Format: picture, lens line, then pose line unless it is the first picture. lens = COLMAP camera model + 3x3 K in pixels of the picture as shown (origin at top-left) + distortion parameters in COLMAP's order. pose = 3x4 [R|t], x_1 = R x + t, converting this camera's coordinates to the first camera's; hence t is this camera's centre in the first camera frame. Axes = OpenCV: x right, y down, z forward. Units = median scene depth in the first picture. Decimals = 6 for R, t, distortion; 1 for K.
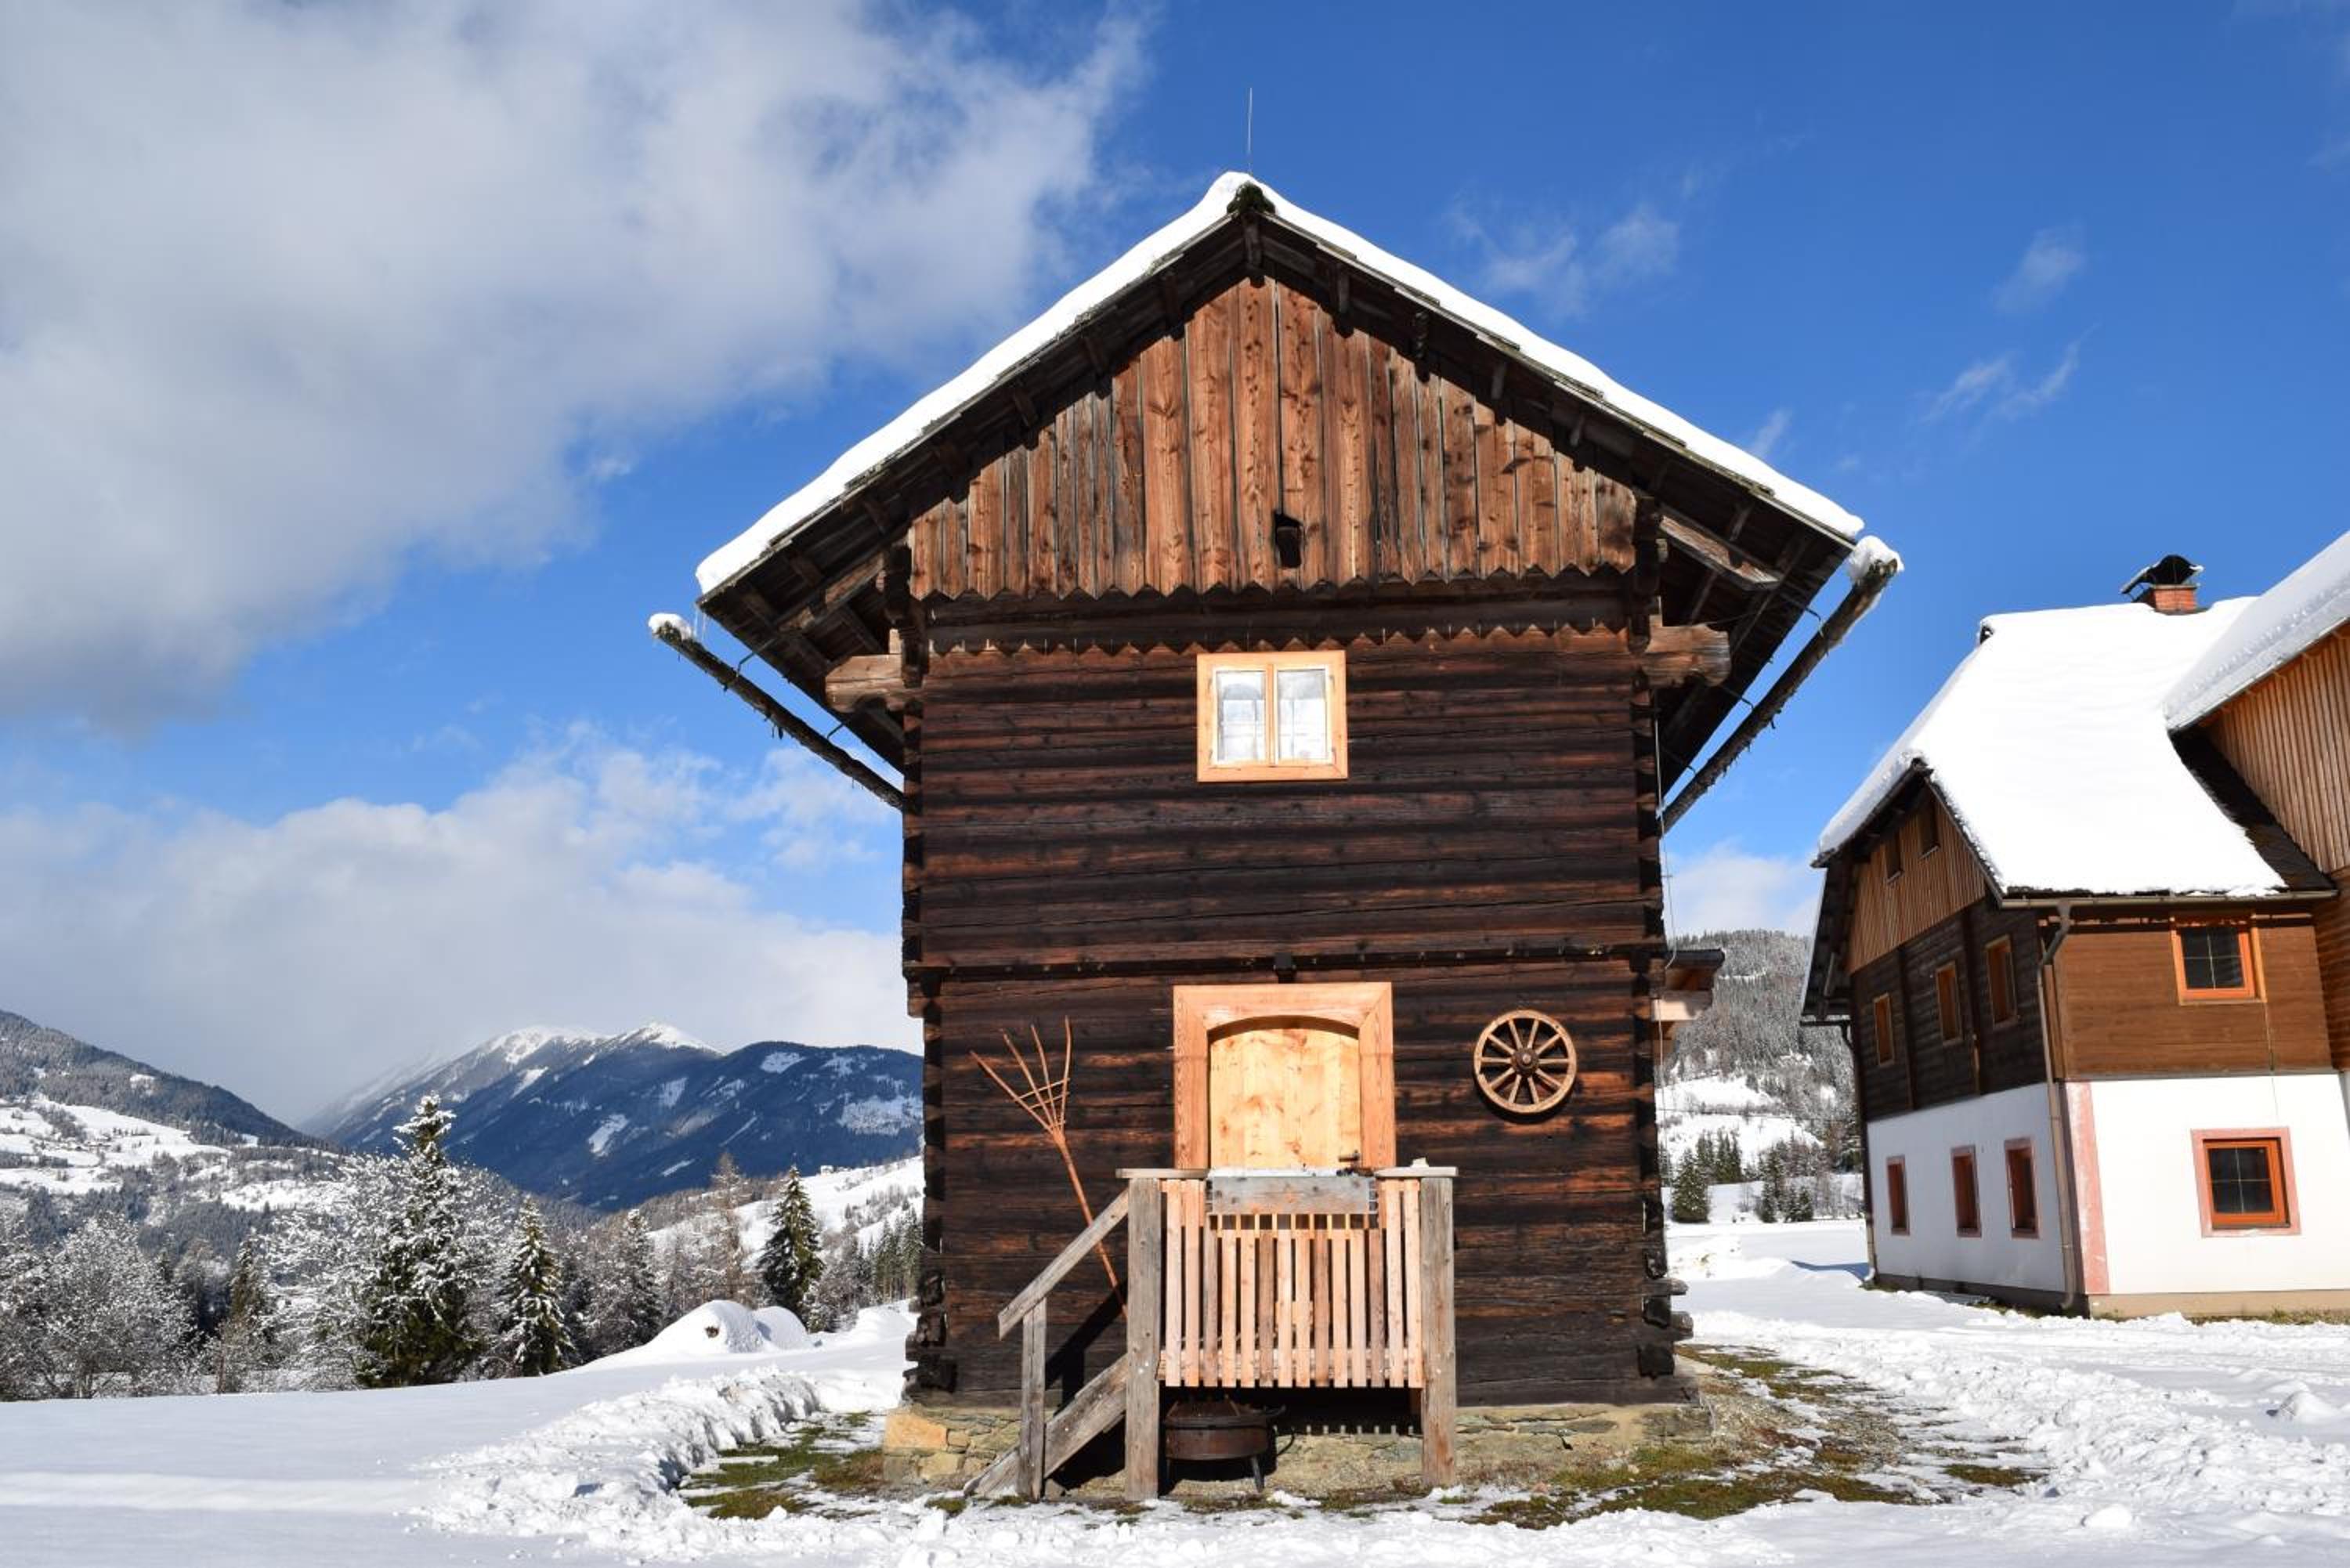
lens RADIAL K [[1864.8, 0, 1175.0], [0, 1864.8, 784.0], [0, 0, 1]] dist [-0.083827, 0.002988]
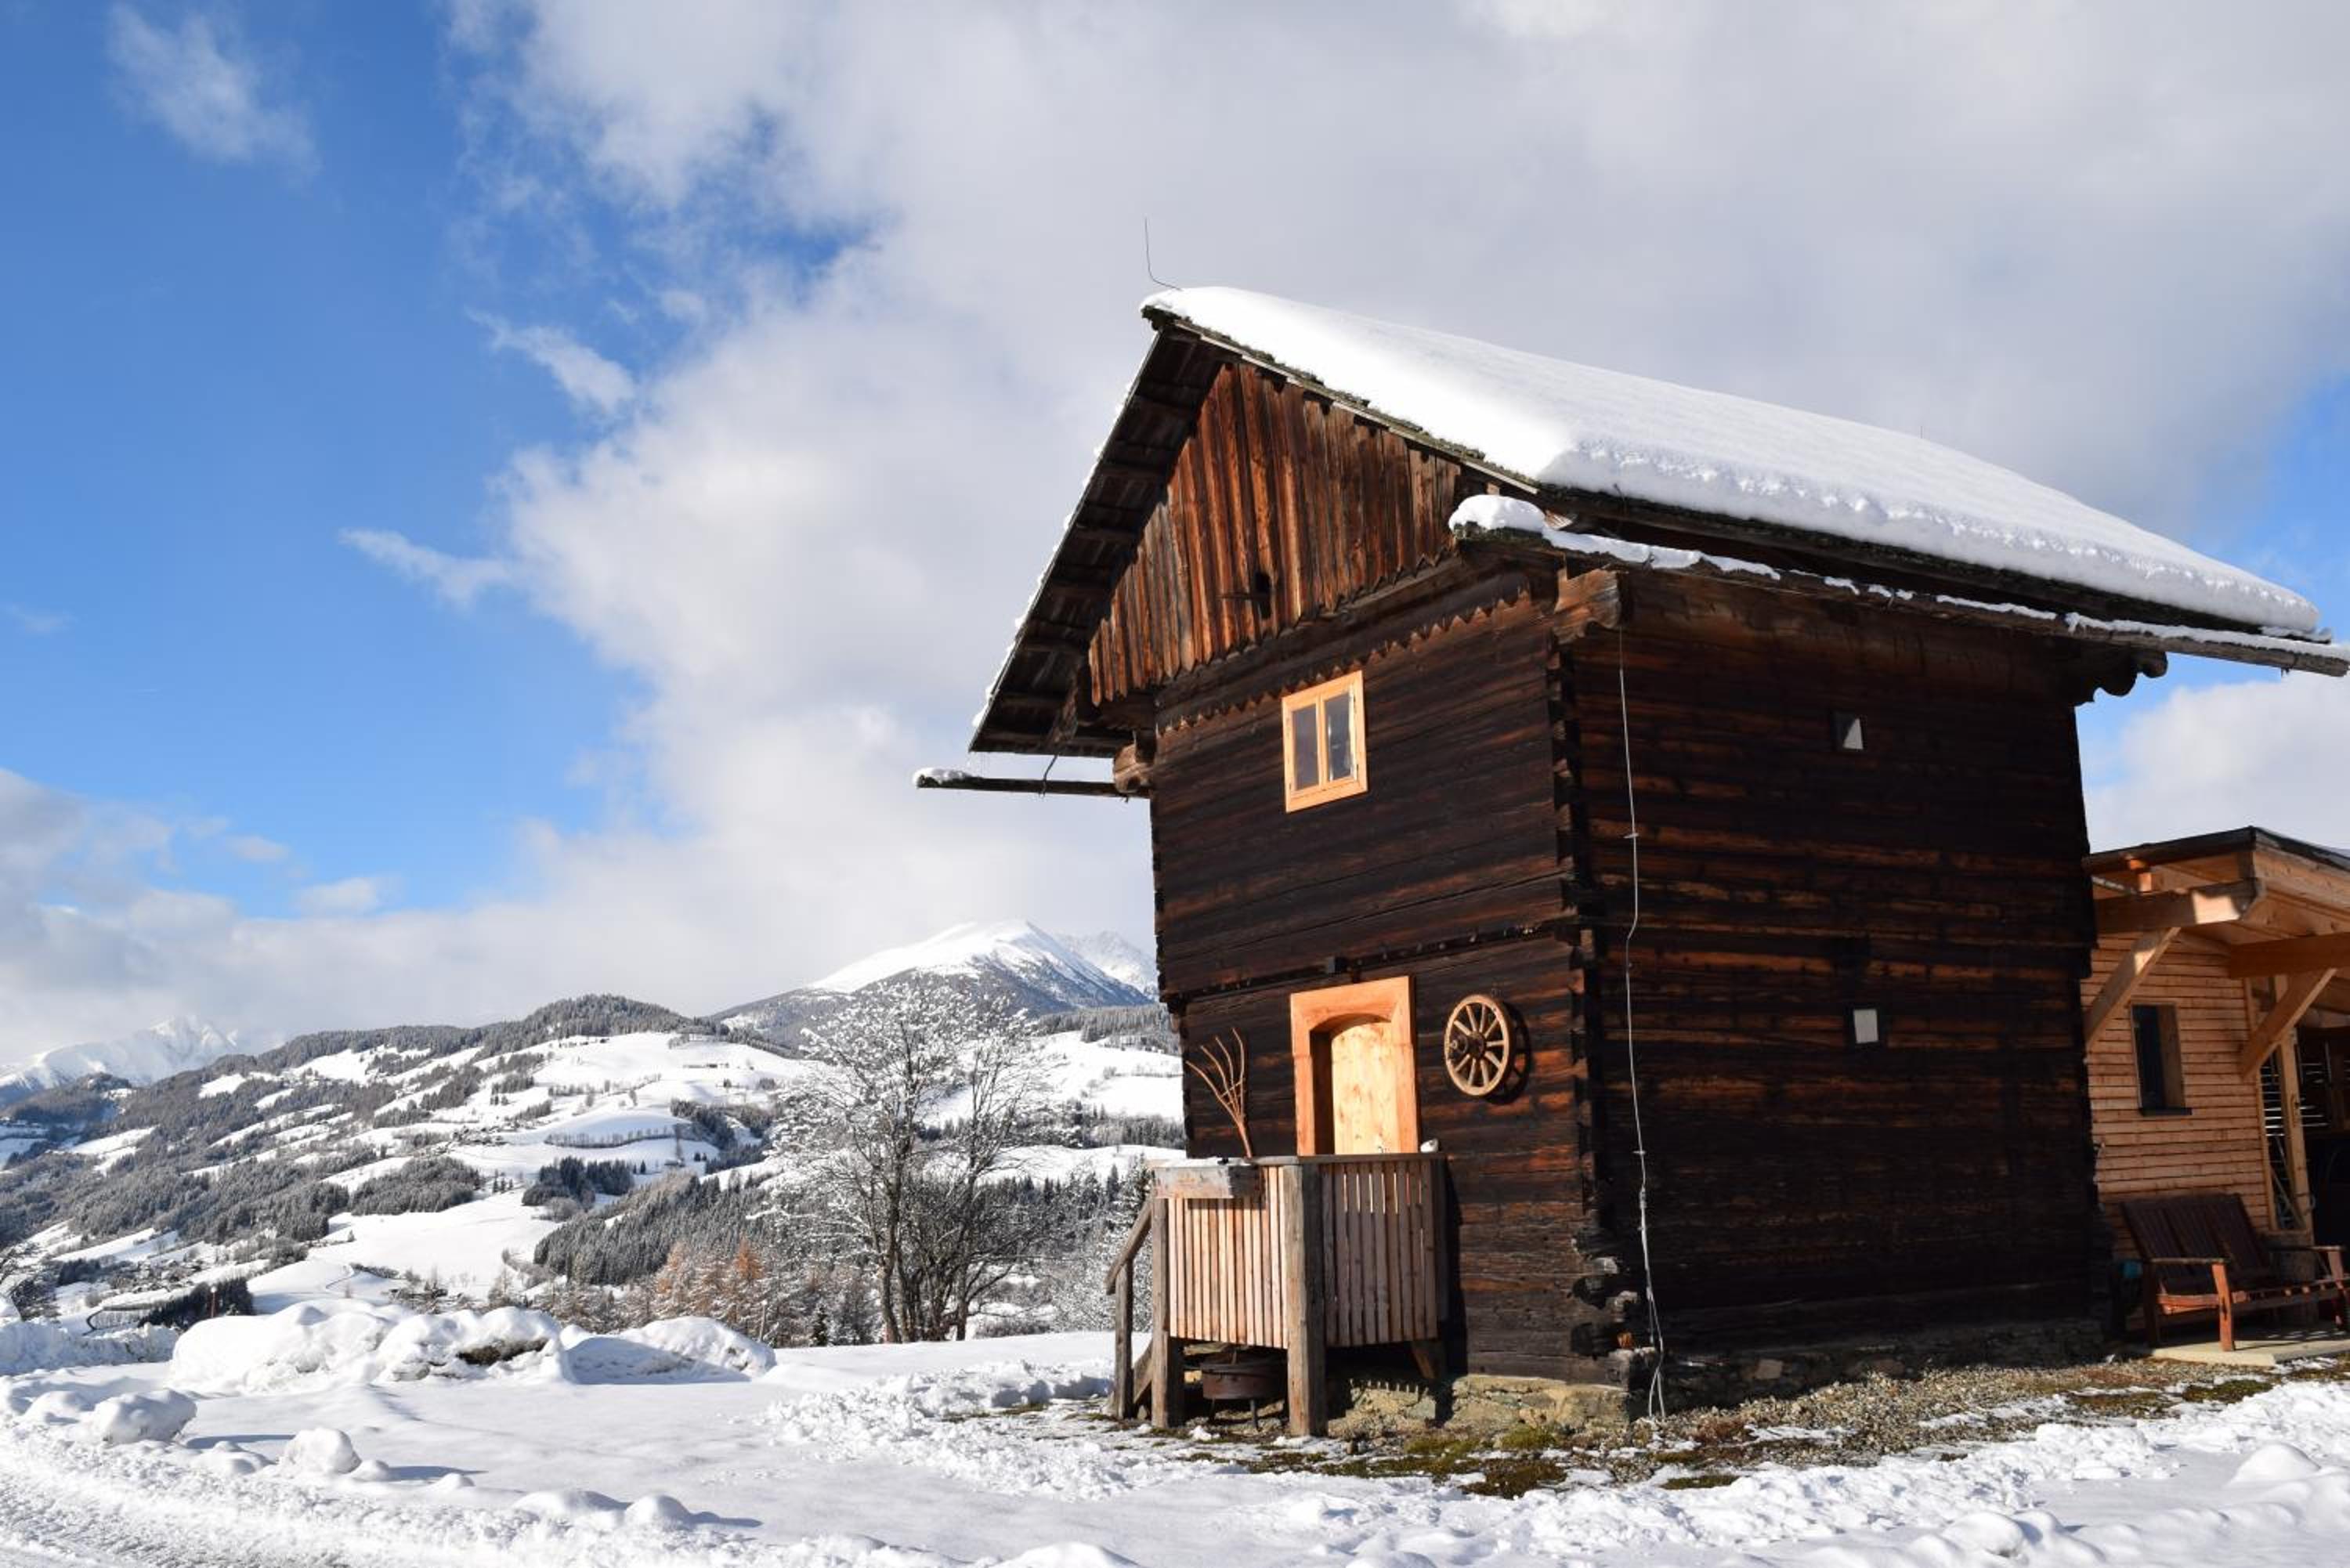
lens RADIAL K [[2057.4, 0, 1175.0], [0, 2057.4, 784.0], [0, 0, 1]] dist [-0.080941, -0.000009]
pose [[0.596015, -0.158792, -0.787116, 0.982595], [0.204290, 0.977983, -0.042606, 0.021689], [0.776552, -0.135406, 0.615332, 0.185824]]
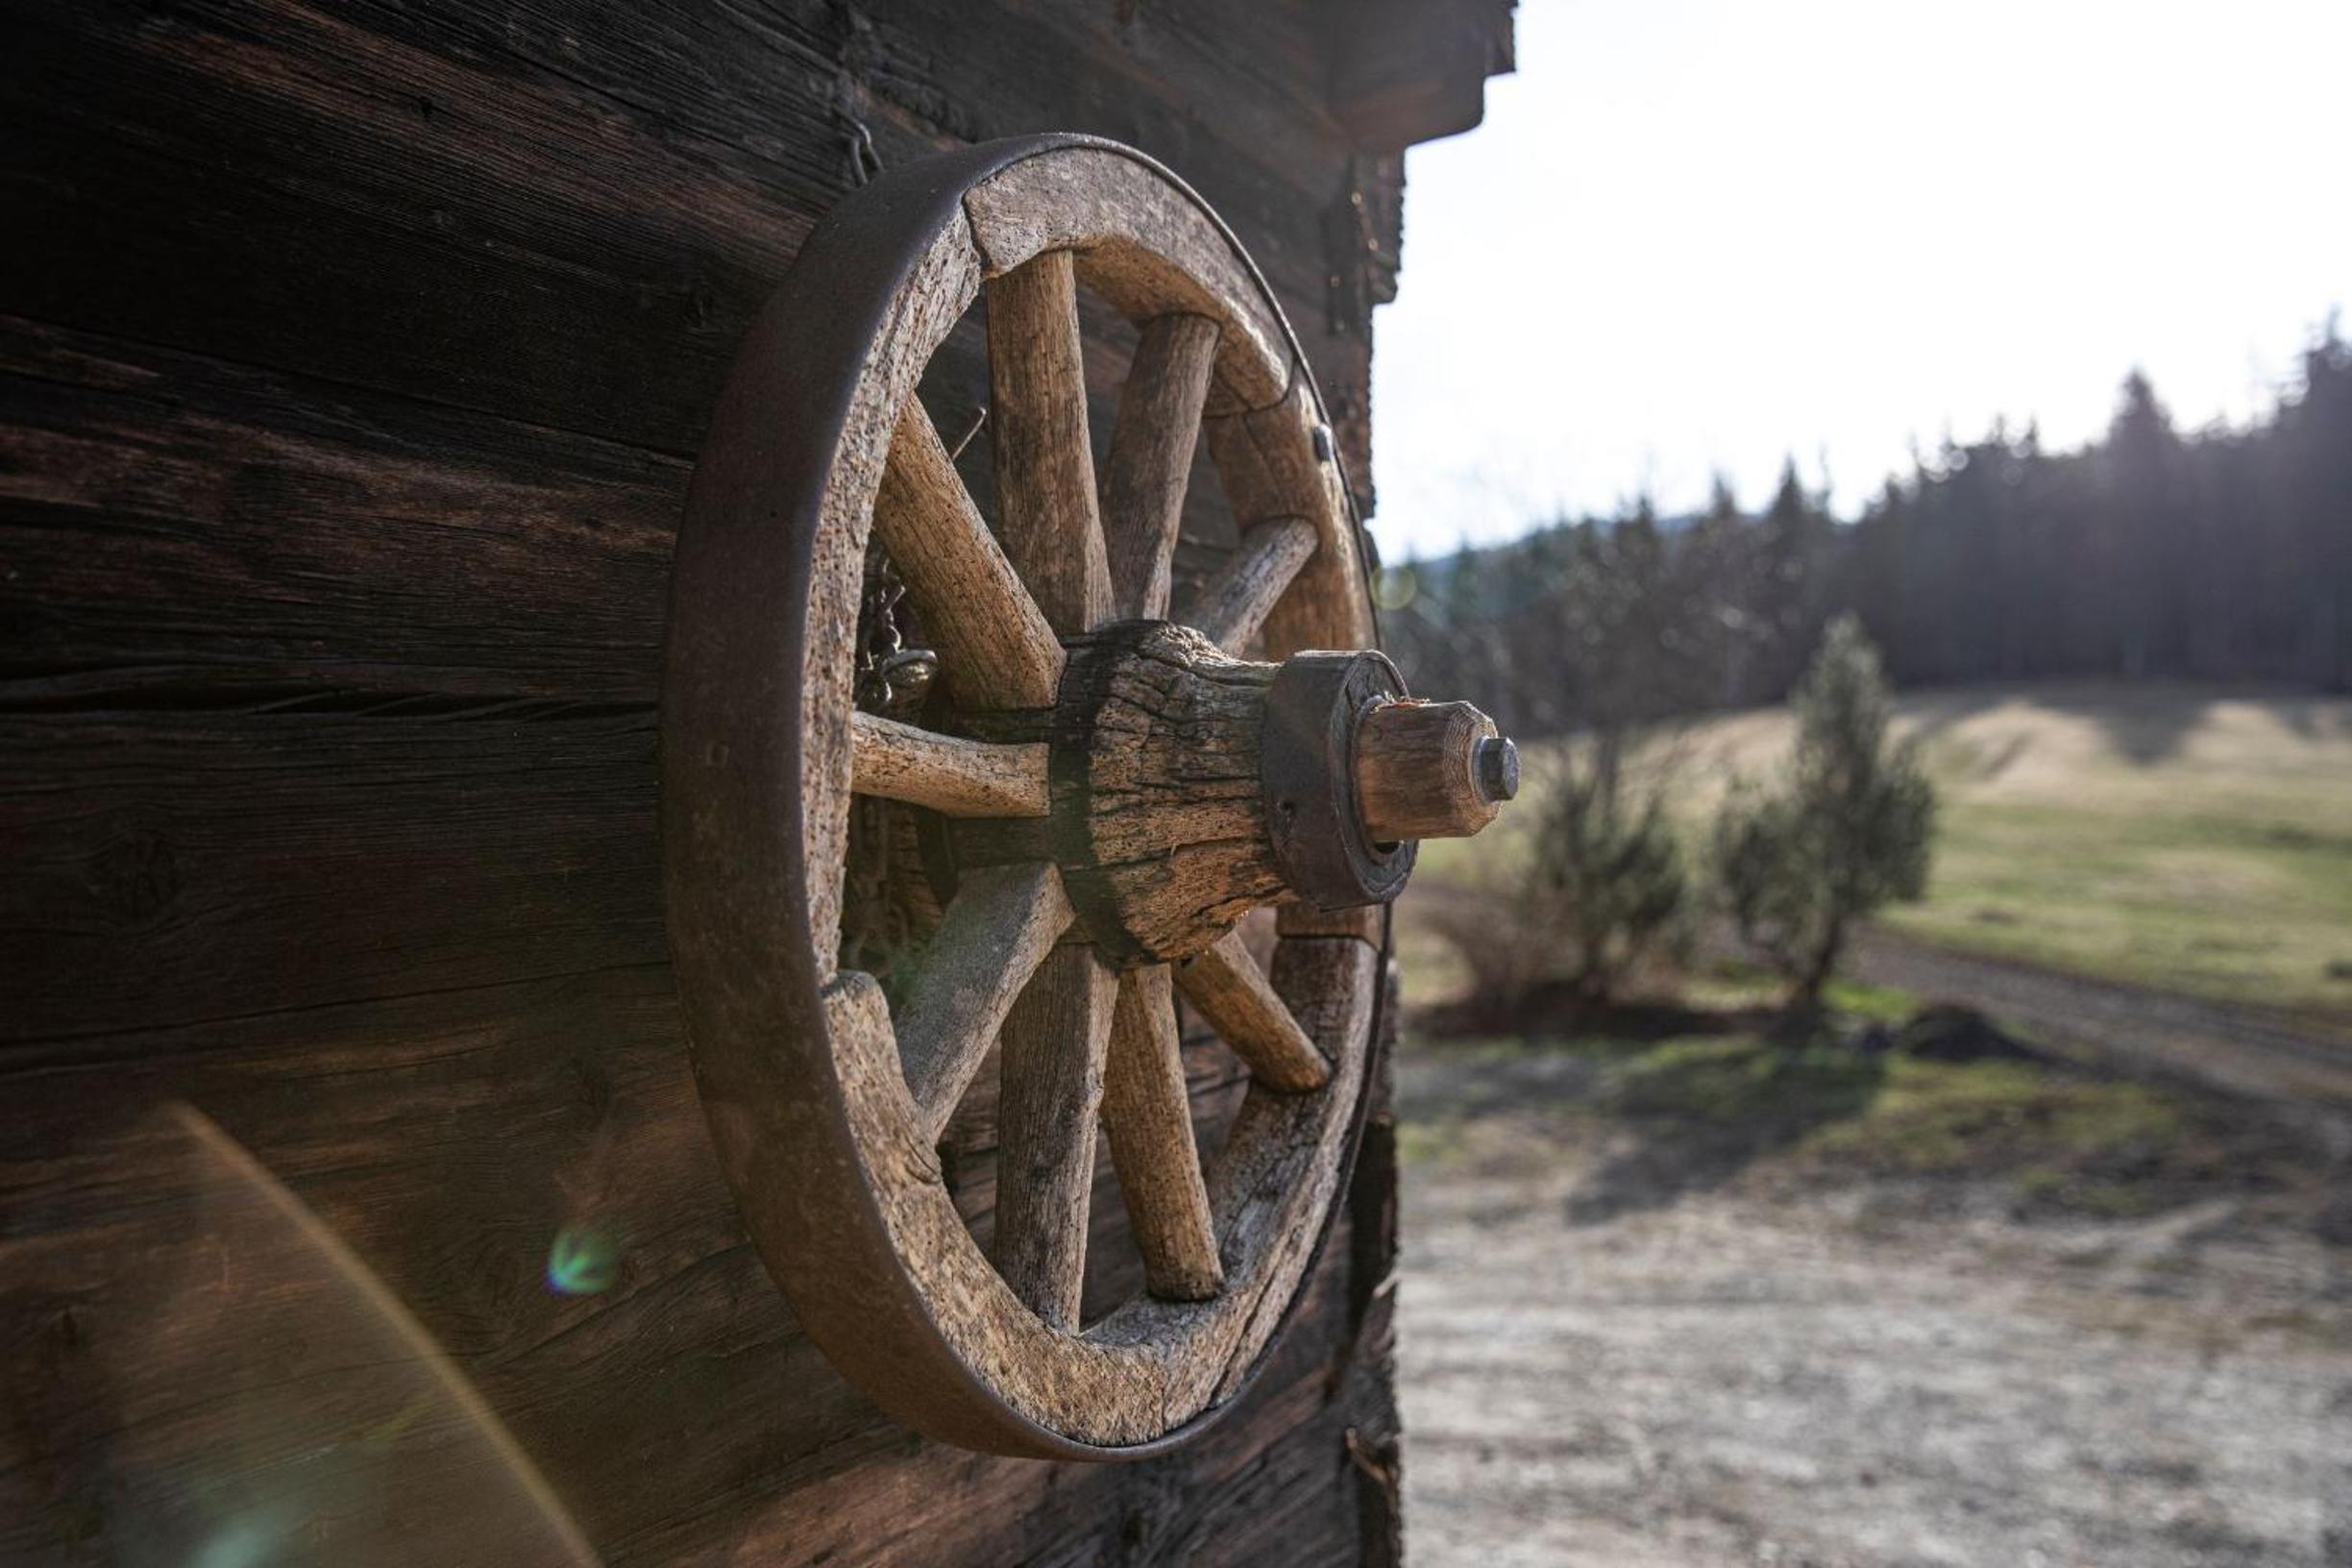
lens RADIAL K [[1866.5, 0, 1176.0], [0, 1866.5, 784.0], [0, 0, 1]] dist [-0.083827, 0.002988]
pose [[0.370834, 0.021896, 0.928441, 0.107984], [-0.200683, 0.977991, 0.057091, 0.141137], [-0.906757, -0.207493, 0.367066, 0.944737]]
